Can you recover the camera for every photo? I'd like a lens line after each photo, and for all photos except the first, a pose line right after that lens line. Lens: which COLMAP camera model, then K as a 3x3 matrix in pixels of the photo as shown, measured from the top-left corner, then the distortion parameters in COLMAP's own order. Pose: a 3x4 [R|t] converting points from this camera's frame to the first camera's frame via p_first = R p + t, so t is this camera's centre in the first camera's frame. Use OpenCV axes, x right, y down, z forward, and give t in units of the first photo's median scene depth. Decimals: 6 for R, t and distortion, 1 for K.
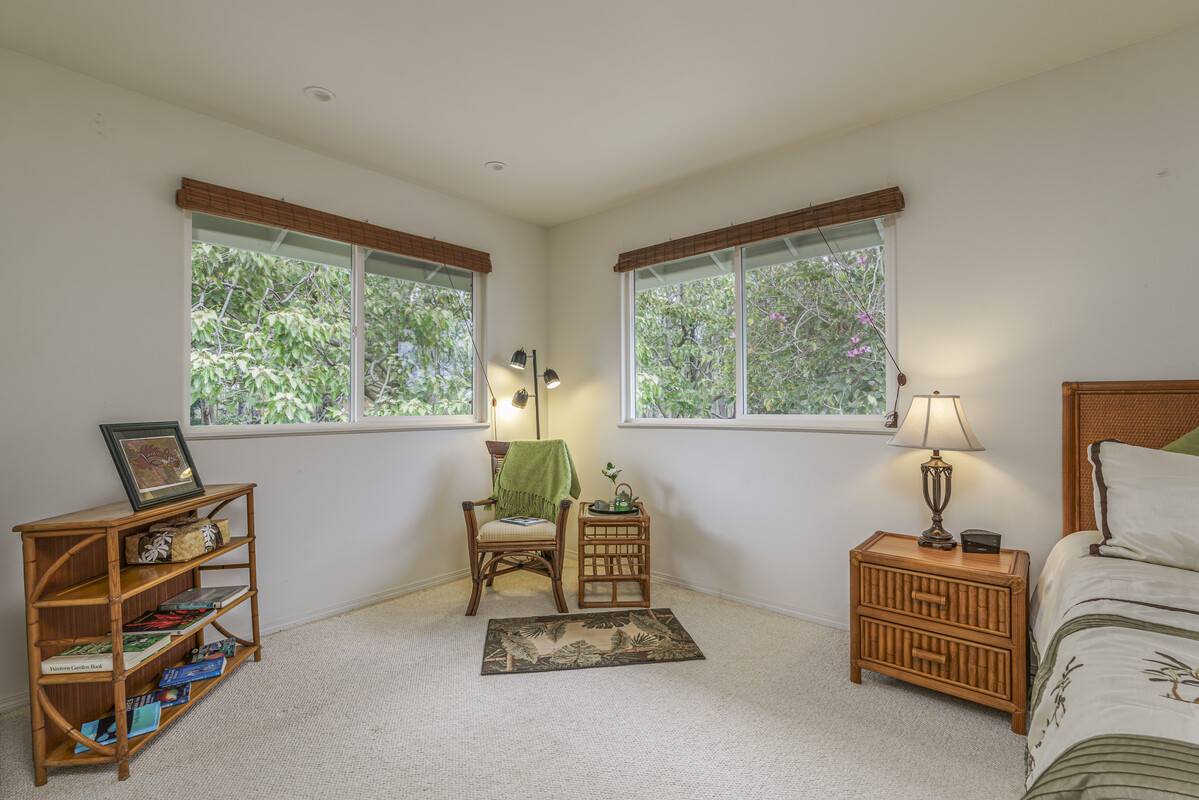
lens RADIAL K [[538.5, 0, 603.3], [0, 538.5, 397.8], [0, 0, 1]] dist [0.000721, -0.000271]
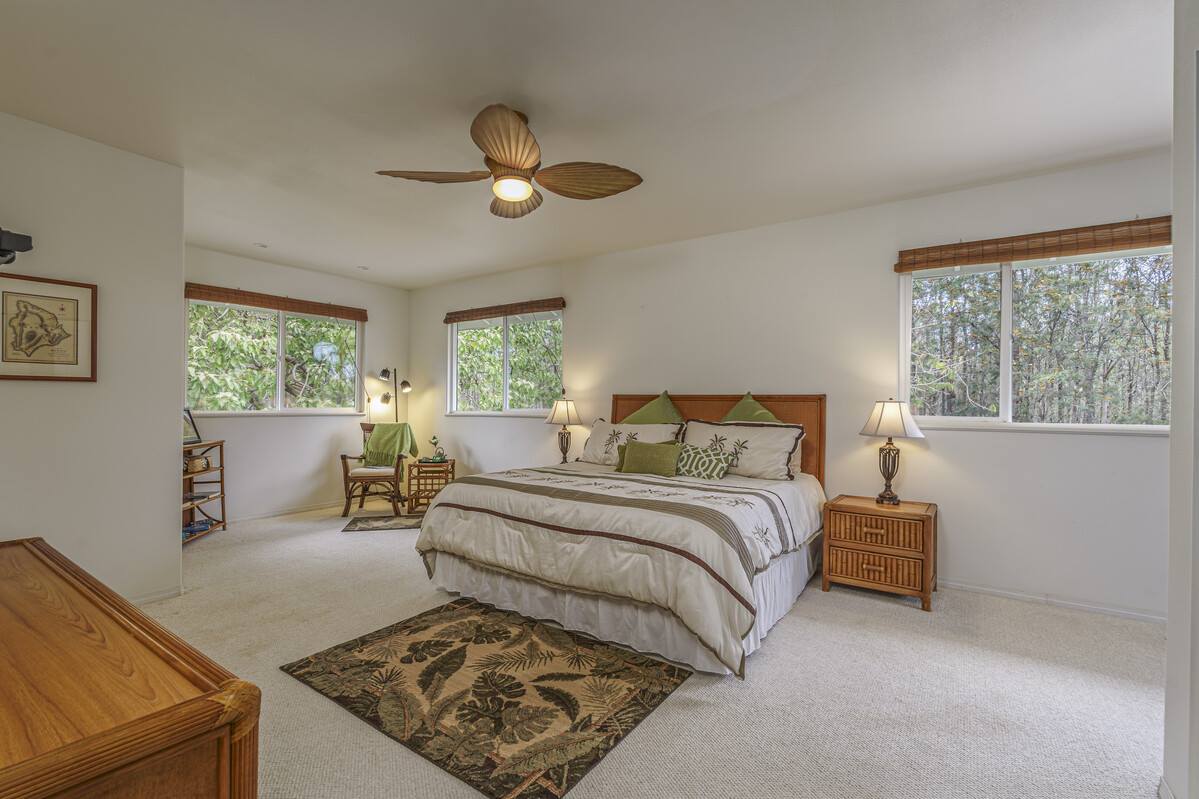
lens RADIAL K [[538.5, 0, 599.9], [0, 538.5, 397.1], [0, 0, 1]] dist [0.000721, -0.000271]
pose [[0.994375, 0.012340, 0.105194, 0.331012], [-0.012007, 0.999921, -0.003803, -0.003654], [-0.105232, 0.002518, 0.994444, -0.718993]]
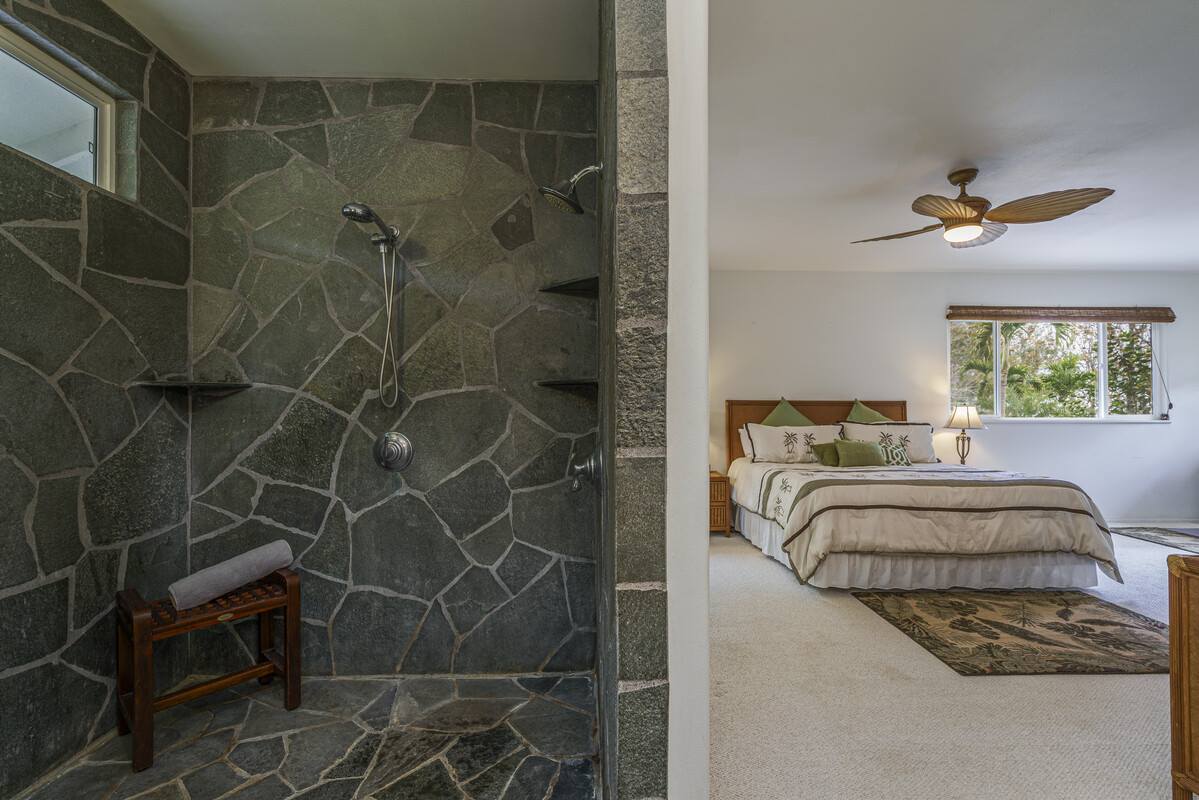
lens RADIAL K [[538.5, 0, 603.8], [0, 538.5, 401.2], [0, 0, 1]] dist [0.000721, -0.000271]
pose [[0.732071, 0.010255, 0.681151, -0.707105], [-0.006664, 0.999947, -0.007892, 0.000540], [-0.681195, 0.001238, 0.732101, -0.233853]]
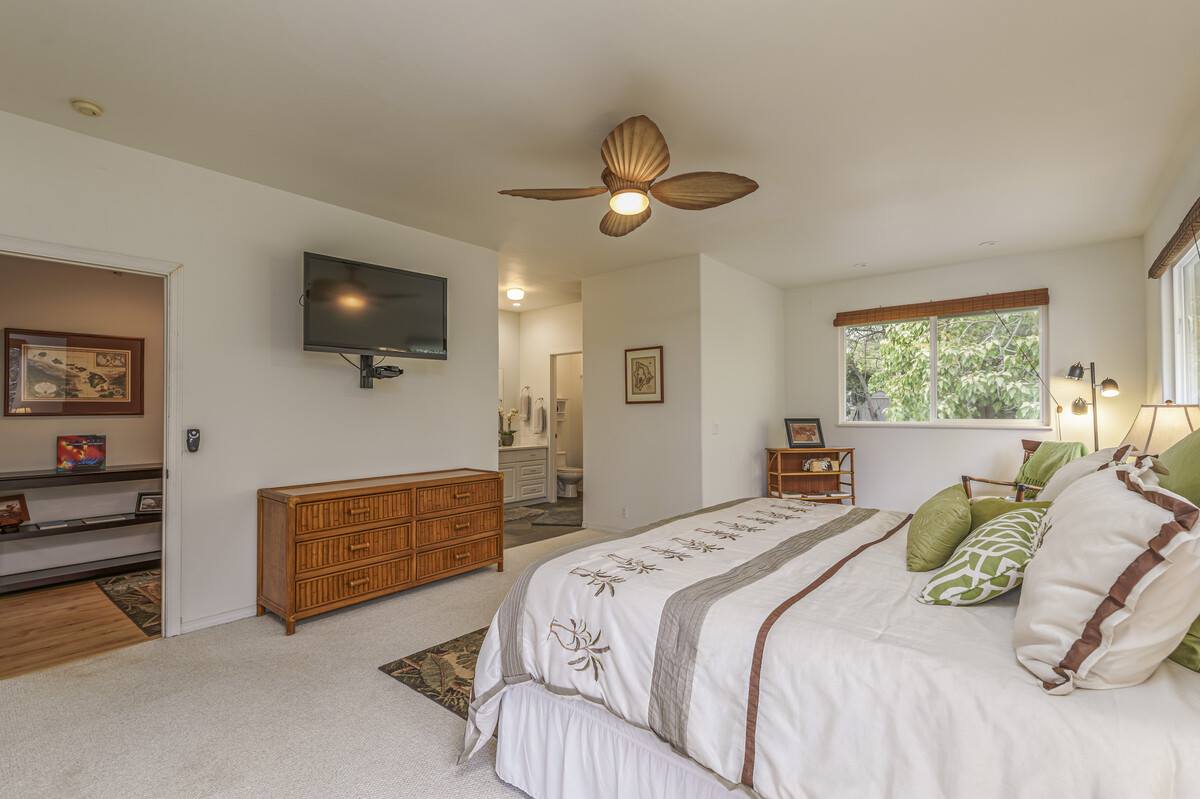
lens RADIAL K [[538.9, 0, 592.5], [0, 538.9, 401.7], [0, 0, 1]] dist [0.000721, -0.000271]
pose [[0.013798, -0.014981, -0.999793, 1.005882], [0.013458, 0.999800, -0.014795, -0.006026], [0.999814, -0.013251, 0.013997, -0.055441]]
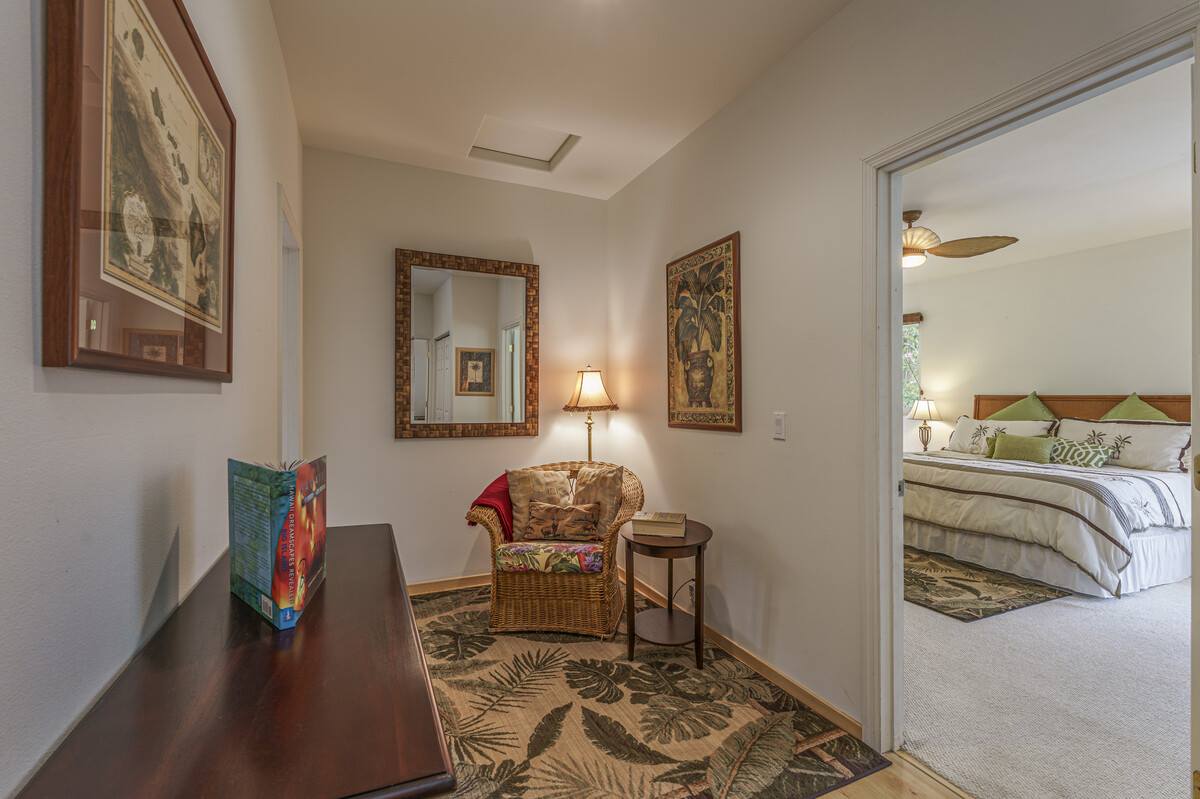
lens RADIAL K [[538.9, 0, 597.1], [0, 538.9, 389.5], [0, 0, 1]] dist [0.000721, -0.000271]
pose [[0.908412, 0.004404, -0.418054, 0.170281], [-0.009275, 0.999911, -0.009621, -0.006688], [0.417974, 0.012617, 0.908371, -1.233105]]
